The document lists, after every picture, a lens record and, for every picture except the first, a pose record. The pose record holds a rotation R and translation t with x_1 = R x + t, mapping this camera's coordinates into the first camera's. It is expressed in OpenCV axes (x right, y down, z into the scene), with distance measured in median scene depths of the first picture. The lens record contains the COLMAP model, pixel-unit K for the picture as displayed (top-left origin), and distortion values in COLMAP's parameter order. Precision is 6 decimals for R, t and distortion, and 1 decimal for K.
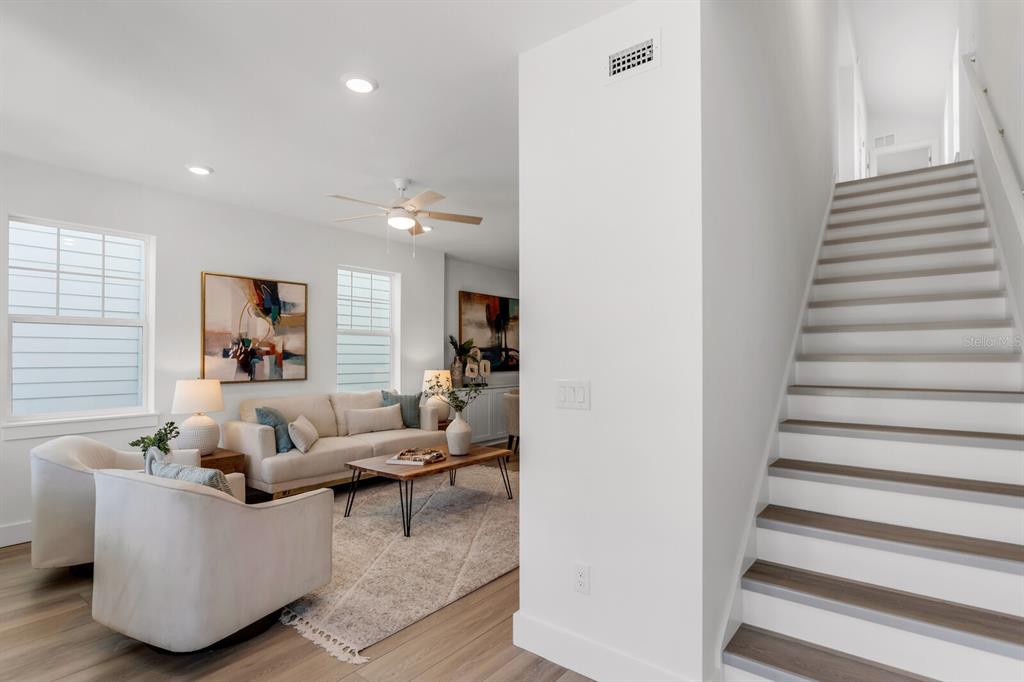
lens RADIAL K [[521.0, 0, 519.7], [0, 521.0, 347.9], [0, 0, 1]] dist [-0.000519, 0.000232]
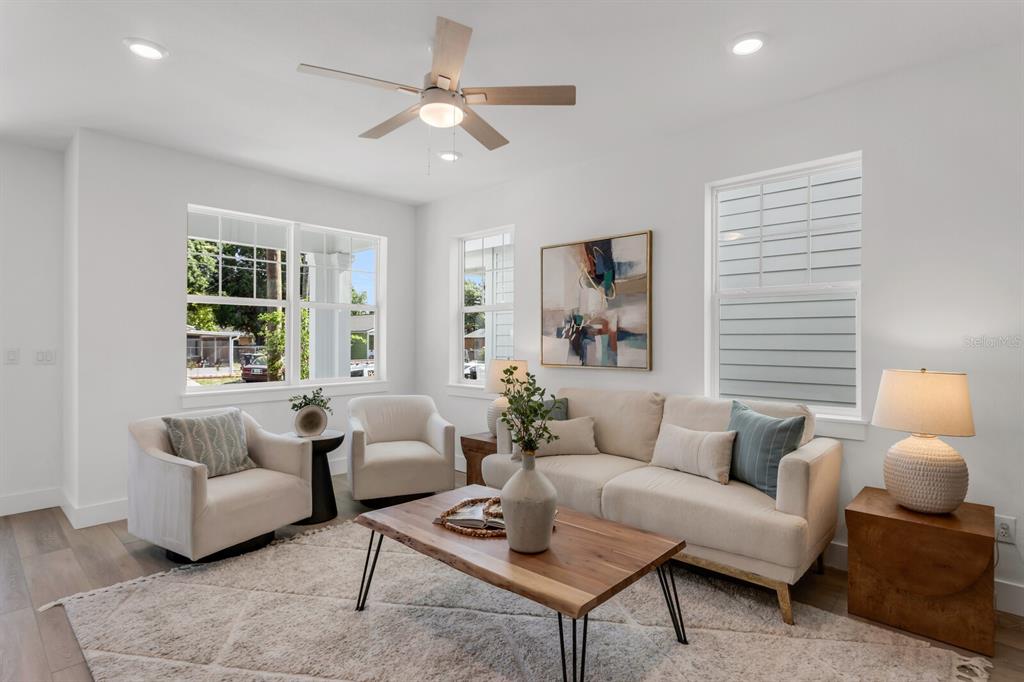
lens RADIAL K [[521.0, 0, 513.6], [0, 521.0, 338.4], [0, 0, 1]] dist [-0.000519, 0.000232]
pose [[-0.109742, -0.002103, -0.993958, 0.309967], [0.012449, 0.999916, -0.003490, 0.020572], [0.993882, -0.012757, -0.109706, 0.953220]]
